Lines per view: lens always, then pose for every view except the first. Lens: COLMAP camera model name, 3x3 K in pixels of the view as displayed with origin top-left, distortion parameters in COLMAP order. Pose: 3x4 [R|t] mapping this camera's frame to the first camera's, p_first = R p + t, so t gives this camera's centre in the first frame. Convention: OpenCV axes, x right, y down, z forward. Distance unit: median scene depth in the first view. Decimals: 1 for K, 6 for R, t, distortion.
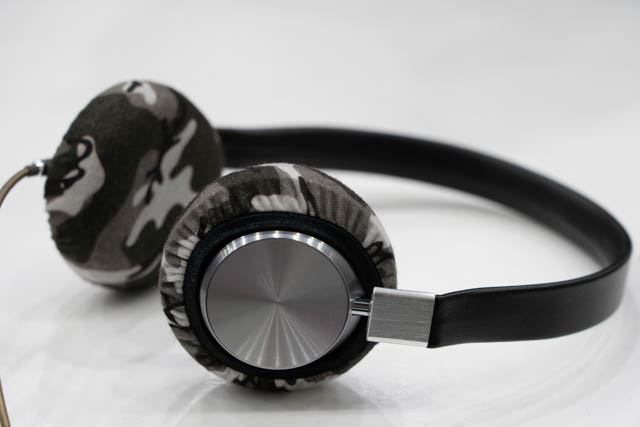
lens RADIAL K [[1925.6, 0, 320.0], [0, 1925.6, 213.5], [0, 0, 1]] dist [0.007191, -0.583360]
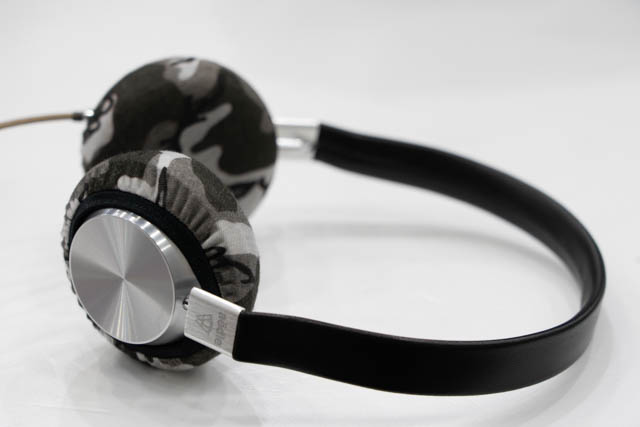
lens RADIAL K [[1925.6, 0, 320.0], [0, 1925.6, 213.5], [0, 0, 1]] dist [0.007191, -0.583360]
pose [[0.822647, 0.234318, -0.518022, 0.599453], [-0.226383, 0.970780, 0.079607, -0.095933], [0.521539, 0.051783, 0.851655, 0.155124]]
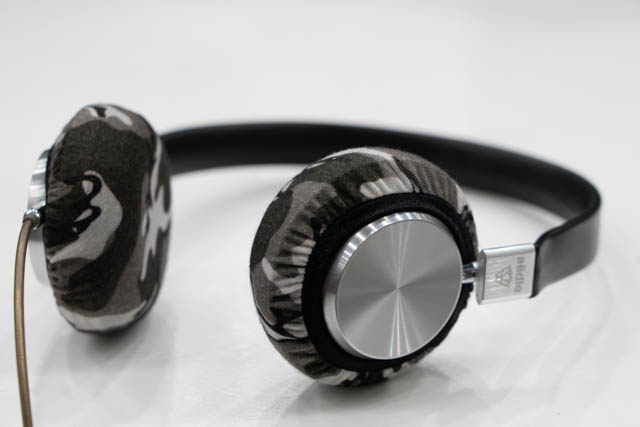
lens RADIAL K [[1925.6, 0, 320.0], [0, 1925.6, 213.5], [0, 0, 1]] dist [0.007191, -0.583360]
pose [[0.864885, -0.207736, 0.456969, -0.486693], [0.210708, 0.976507, 0.045117, -0.042100], [-0.455606, 0.057266, 0.888338, 0.155307]]
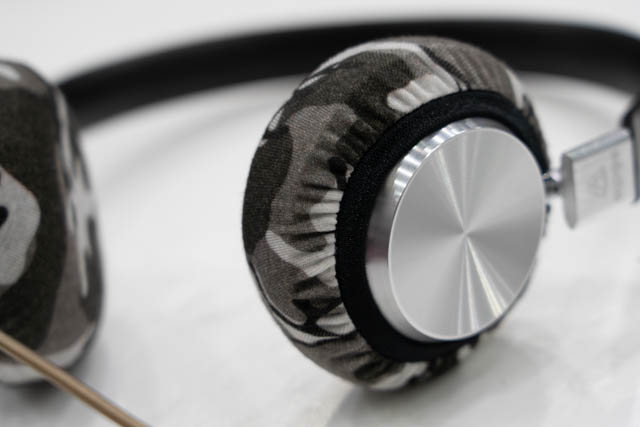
lens RADIAL K [[1925.6, 0, 320.0], [0, 1925.6, 213.5], [0, 0, 1]] dist [0.007191, -0.583360]
pose [[0.749709, -0.402419, 0.525352, -0.403636], [0.399115, 0.908187, 0.126110, -0.063293], [-0.527867, 0.115130, 0.841488, 0.462503]]
